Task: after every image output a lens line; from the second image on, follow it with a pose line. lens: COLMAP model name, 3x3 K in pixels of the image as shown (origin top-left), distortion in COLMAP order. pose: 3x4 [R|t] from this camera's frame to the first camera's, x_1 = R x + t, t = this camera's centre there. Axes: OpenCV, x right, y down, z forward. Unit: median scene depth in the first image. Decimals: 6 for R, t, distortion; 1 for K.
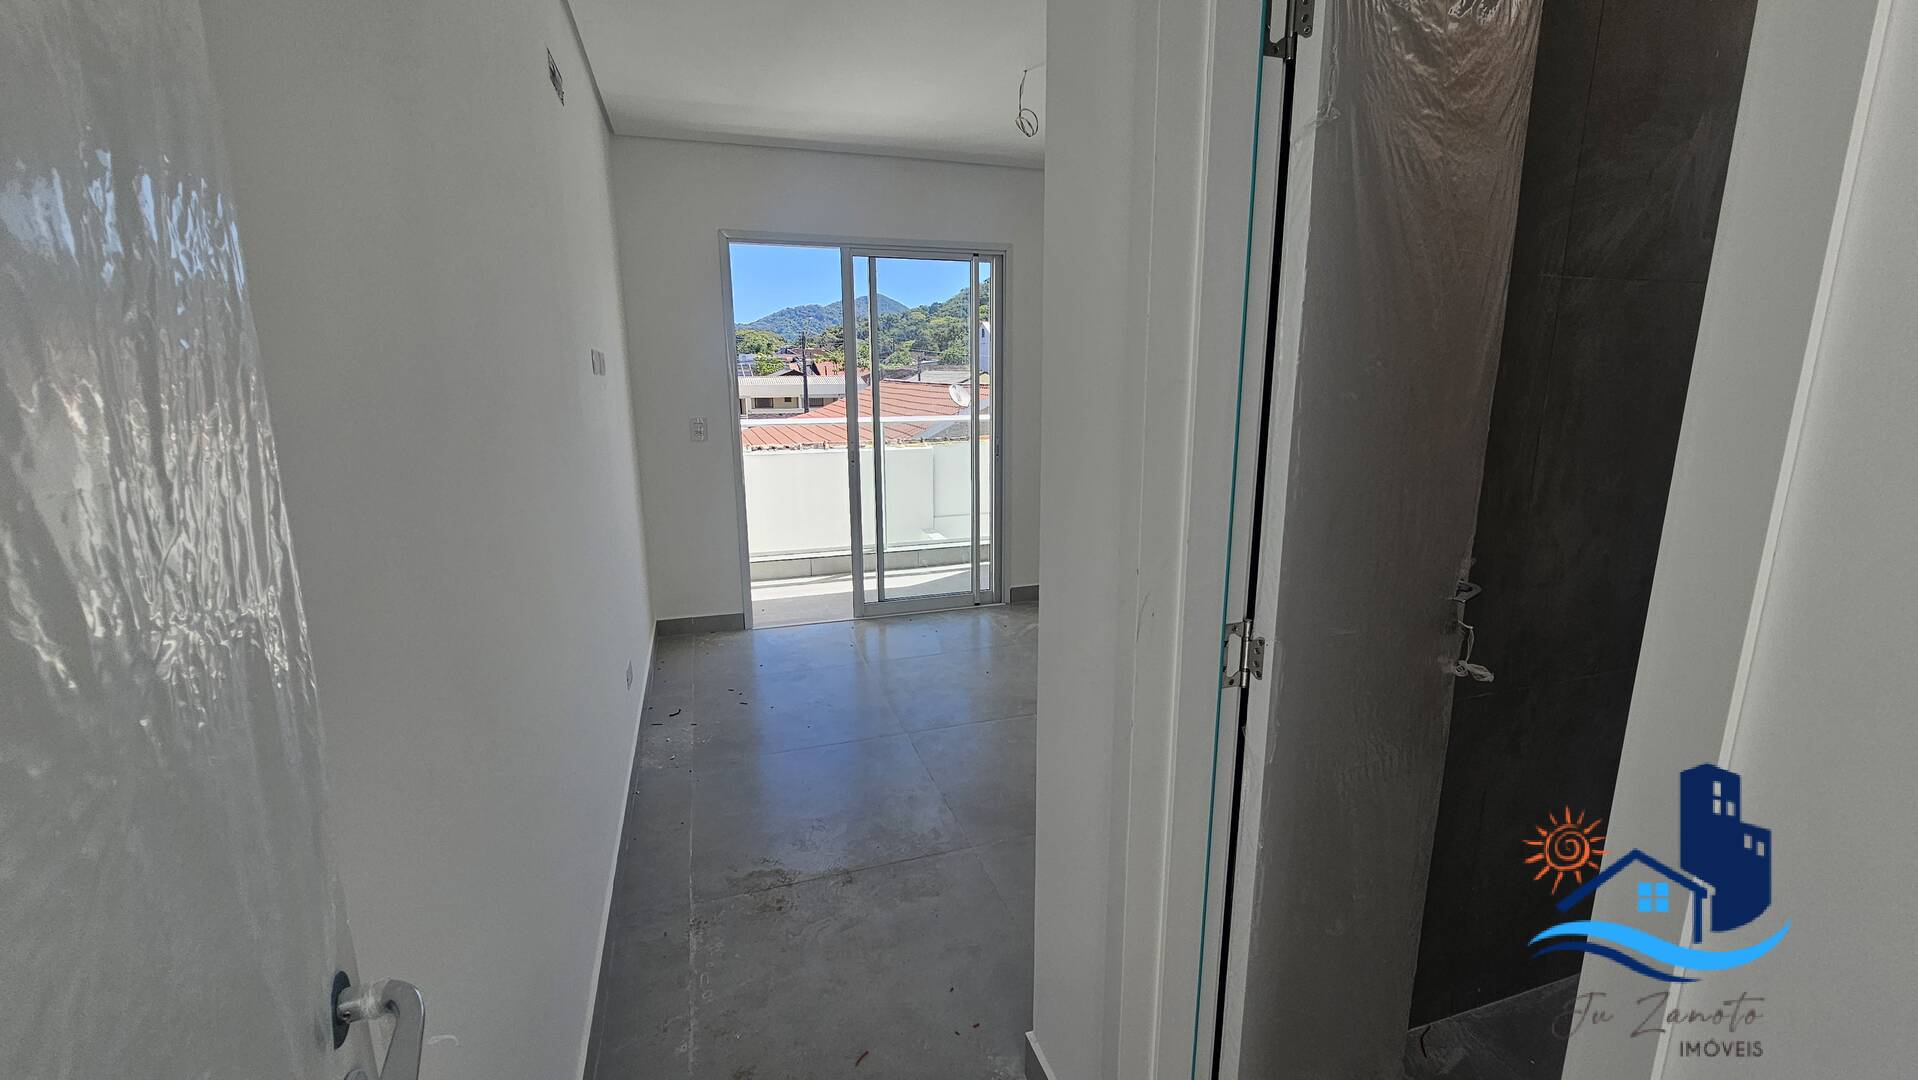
lens RADIAL K [[787.0, 0, 967.0], [0, 787.0, 536.8], [0, 0, 1]] dist [-0.004933, 0.001271]
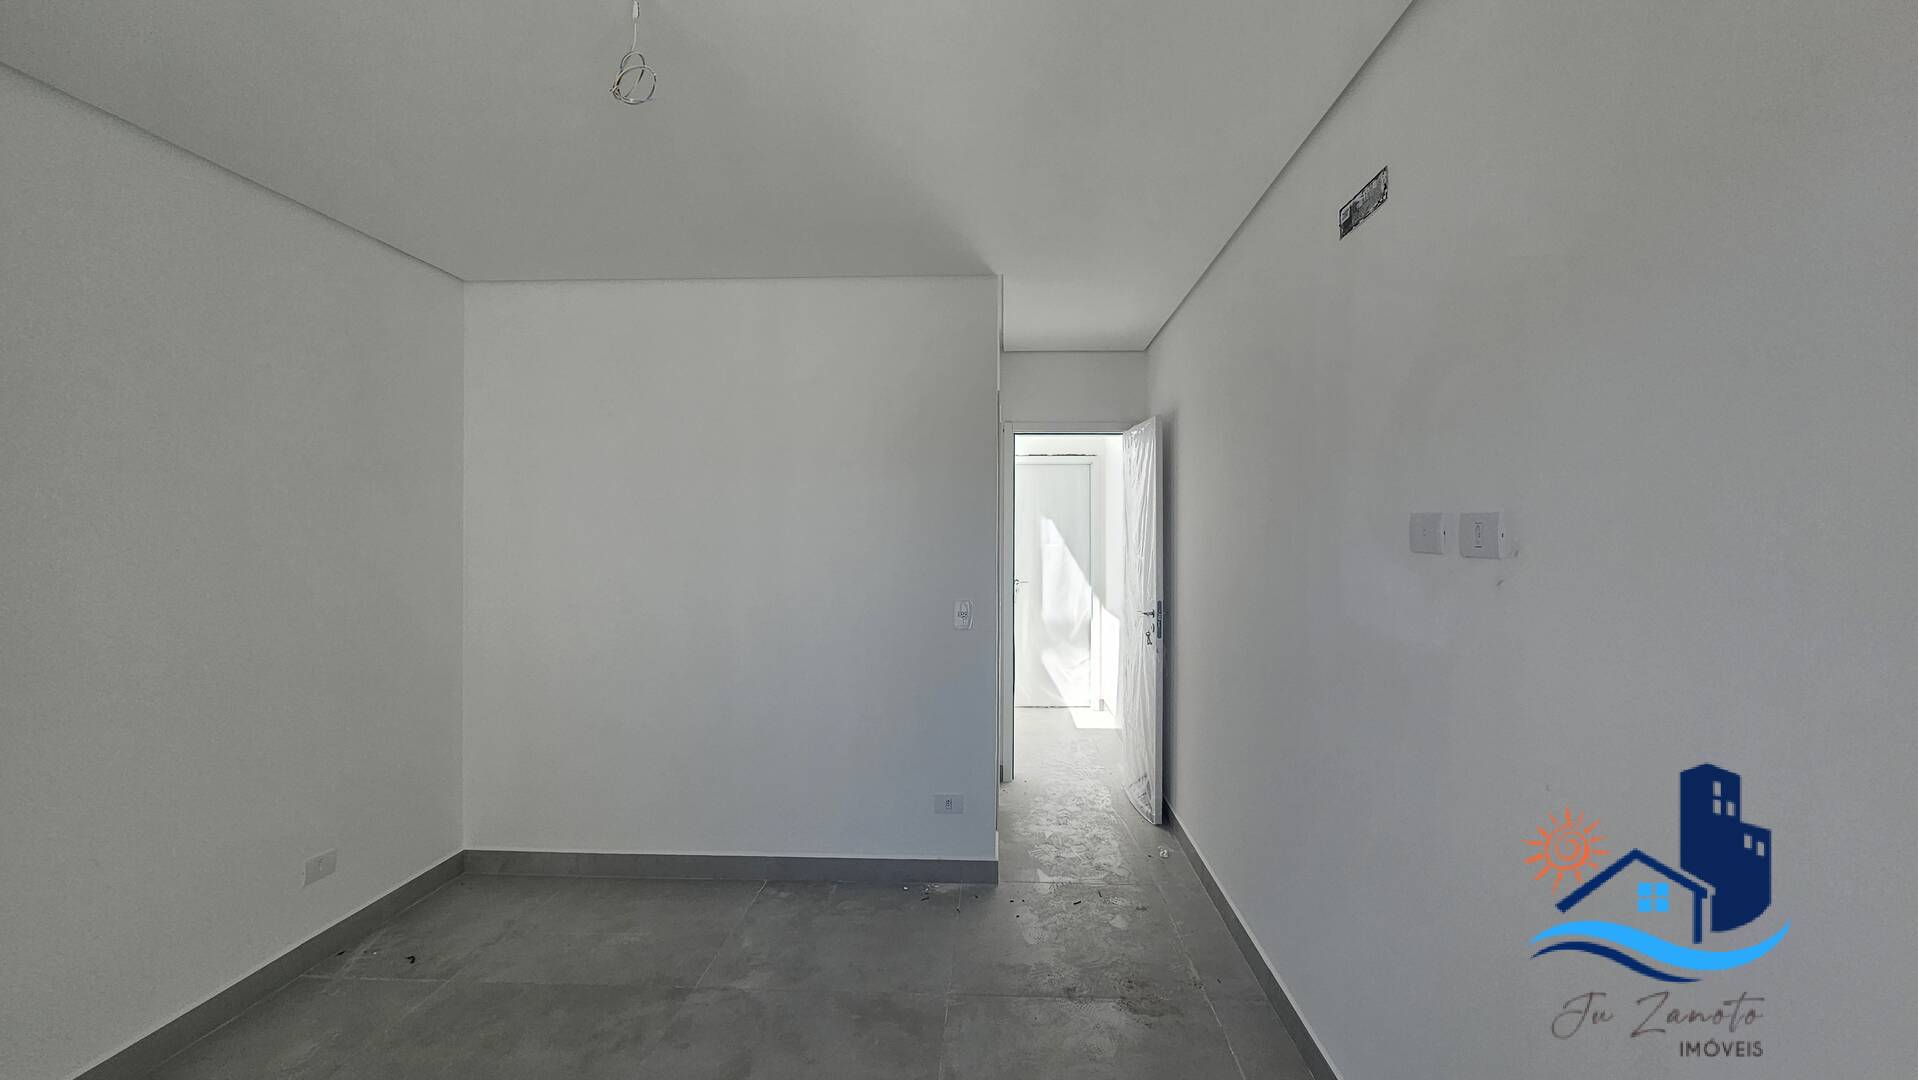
lens RADIAL K [[793.9, 0, 969.1], [0, 793.9, 534.8], [0, 0, 1]] dist [-0.002429, -0.000104]
pose [[-0.933900, 0.004528, 0.357505, -0.413593], [0.078018, 0.978404, 0.191412, -0.411315], [-0.348917, 0.206651, -0.914085, 1.907667]]
